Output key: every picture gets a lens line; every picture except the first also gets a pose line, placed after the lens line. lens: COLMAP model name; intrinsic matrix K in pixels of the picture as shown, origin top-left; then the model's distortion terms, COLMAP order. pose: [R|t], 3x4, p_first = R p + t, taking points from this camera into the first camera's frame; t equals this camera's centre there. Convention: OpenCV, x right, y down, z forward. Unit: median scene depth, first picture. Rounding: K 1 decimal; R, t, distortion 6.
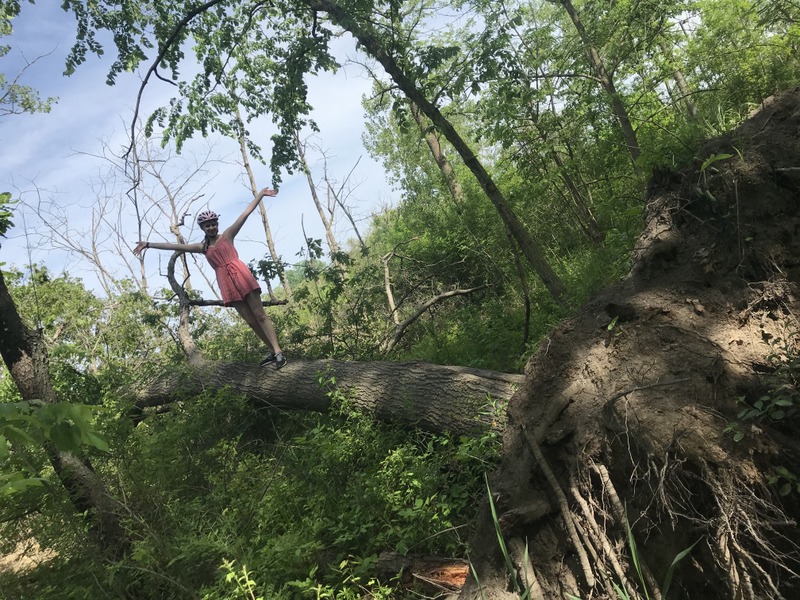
lens RADIAL K [[650.0, 0, 396.4], [0, 650.0, 290.9], [0, 0, 1]] dist [0.038531, -0.031814]
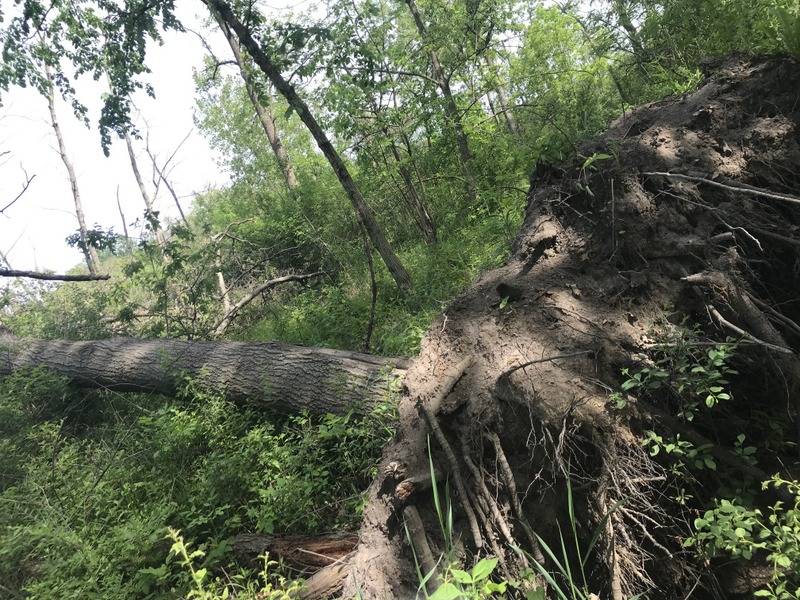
lens RADIAL K [[650.0, 0, 388.6], [0, 650.0, 286.5], [0, 0, 1]] dist [0.038531, -0.031814]
pose [[0.964793, 0.049921, 0.258228, -0.036103], [-0.052579, 0.998611, 0.003392, 0.008494], [-0.257700, -0.016850, 0.966078, 0.005742]]
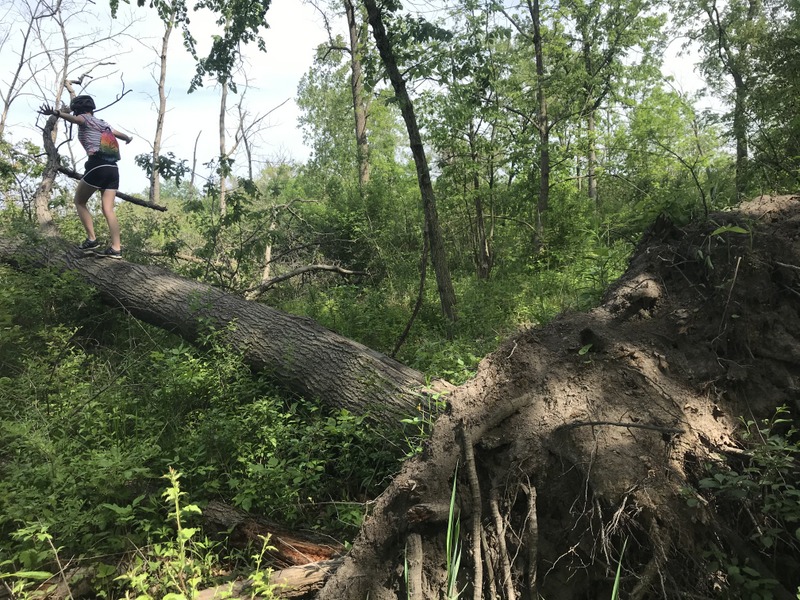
lens RADIAL K [[650.0, 0, 399.3], [0, 650.0, 289.6], [0, 0, 1]] dist [0.038531, -0.031814]
pose [[0.908330, 0.357406, 0.217249, -0.042296], [-0.362918, 0.931694, -0.015392, 0.022848], [-0.207911, -0.064862, 0.975995, 0.038658]]
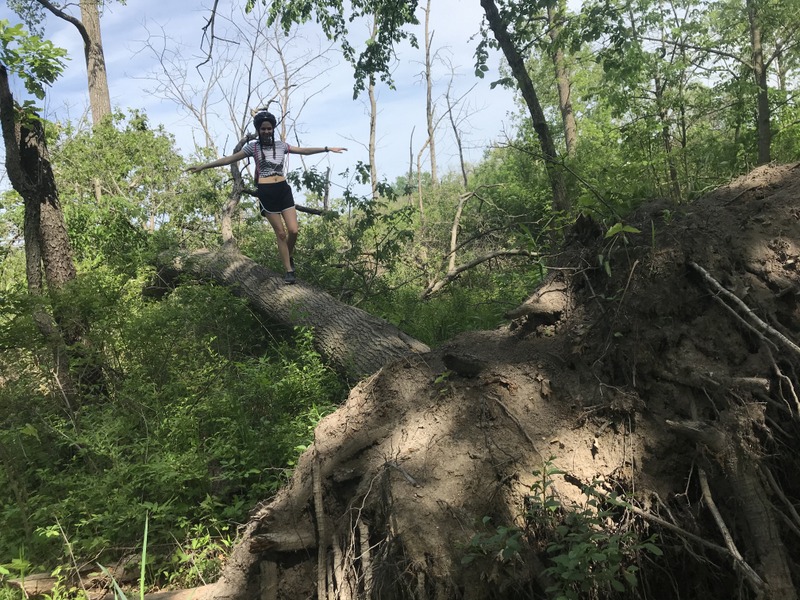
lens RADIAL K [[650.0, 0, 399.6], [0, 650.0, 297.8], [0, 0, 1]] dist [0.038531, -0.031814]
pose [[0.950260, 0.289780, -0.114161, 0.097252], [-0.272659, 0.951154, 0.144786, -0.046400], [0.150541, -0.106457, 0.982855, 0.038388]]
